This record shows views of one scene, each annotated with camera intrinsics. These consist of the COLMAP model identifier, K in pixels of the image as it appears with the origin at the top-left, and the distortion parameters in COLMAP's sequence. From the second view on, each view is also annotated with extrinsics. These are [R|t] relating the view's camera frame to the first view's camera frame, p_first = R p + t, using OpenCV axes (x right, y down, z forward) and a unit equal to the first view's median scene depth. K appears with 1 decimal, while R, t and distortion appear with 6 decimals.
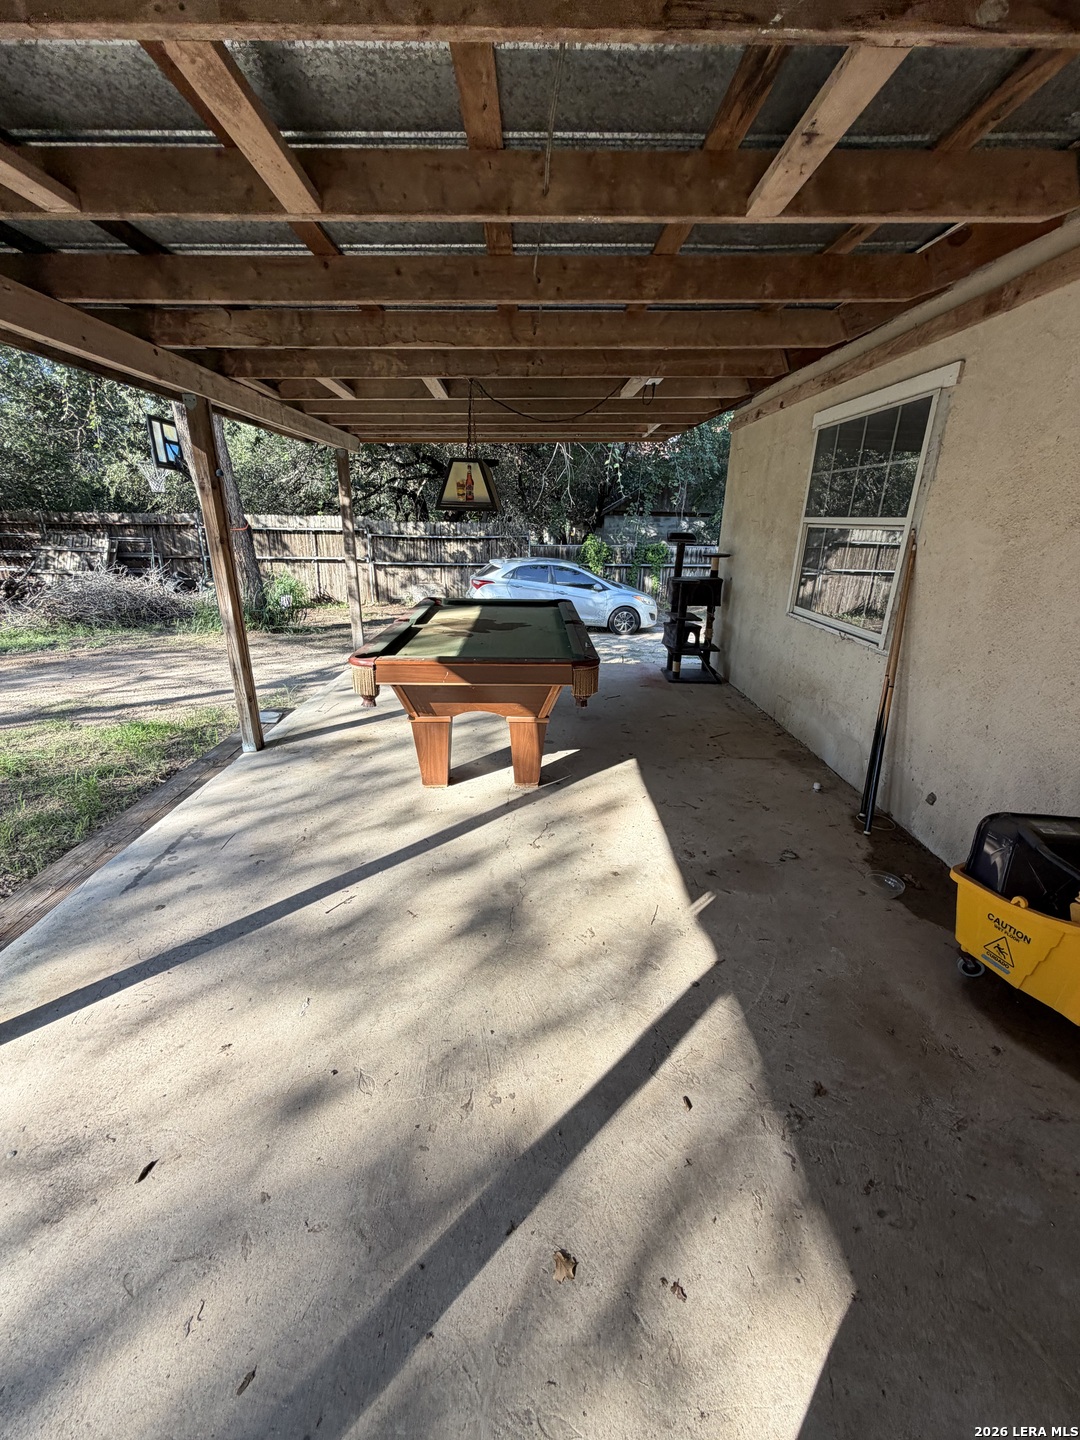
lens RADIAL K [[578.7, 0, 540.0], [0, 578.7, 720.0], [0, 0, 1]] dist [0.000305, -0.000588]
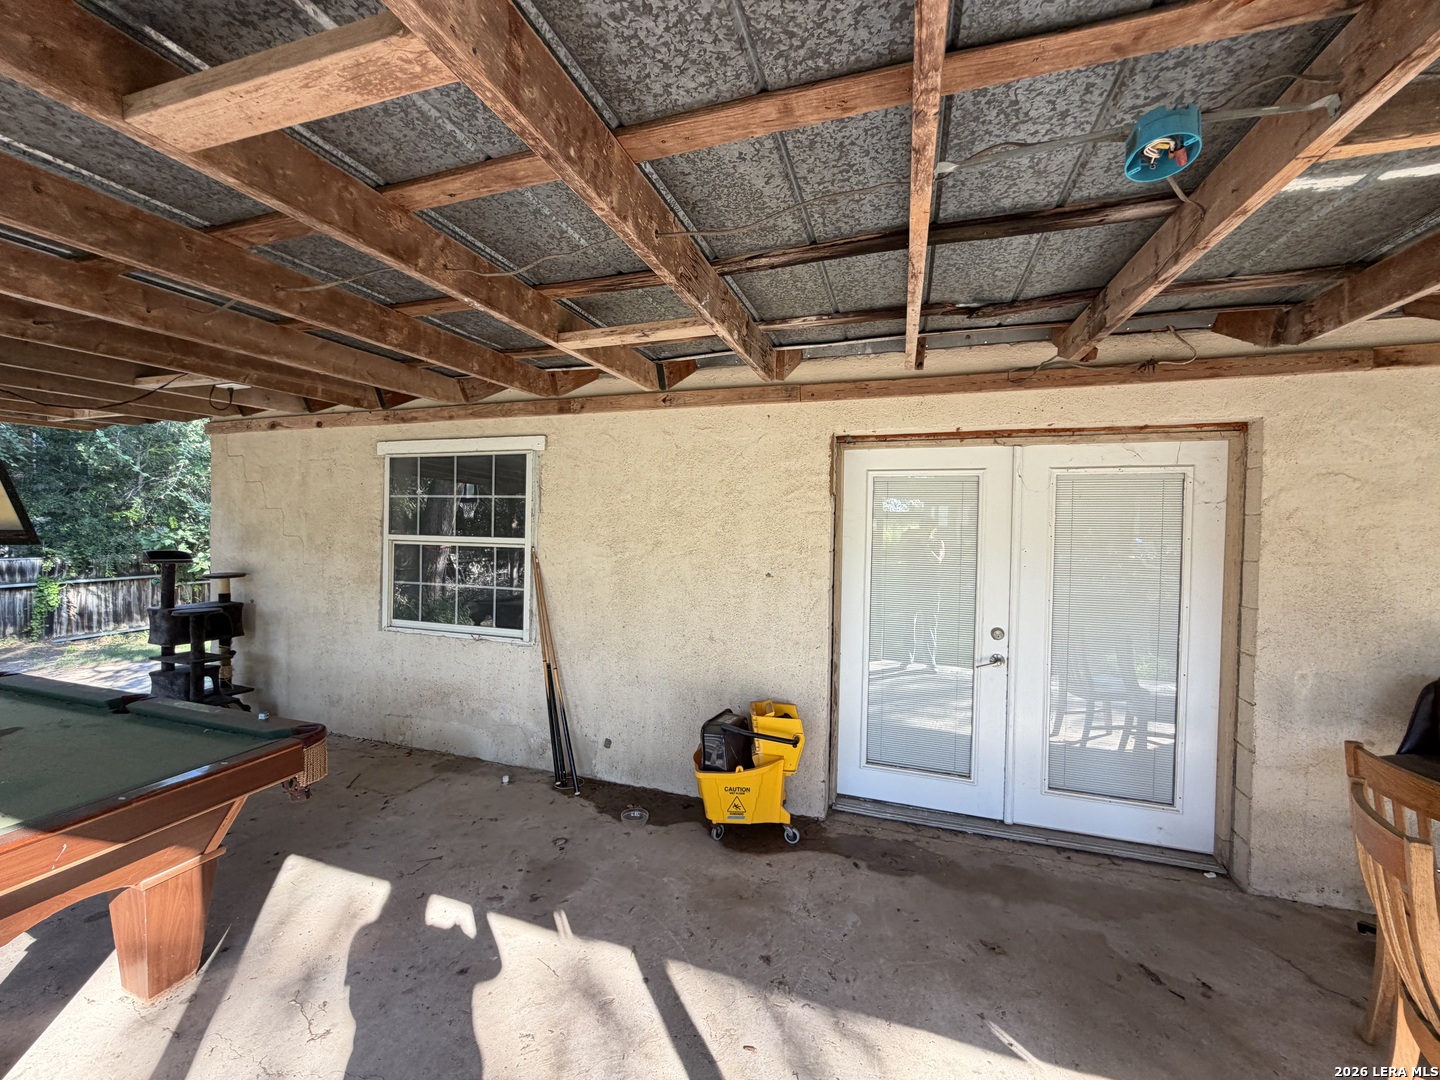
lens RADIAL K [[578.7, 0, 722.8], [0, 578.7, 537.0], [0, 0, 1]] dist [0.000305, -0.000588]
pose [[0.315420, -0.024355, 0.948640, -0.460993], [0.300707, 0.950717, -0.075576, -0.127488], [-0.900047, 0.309101, 0.307199, 0.216474]]
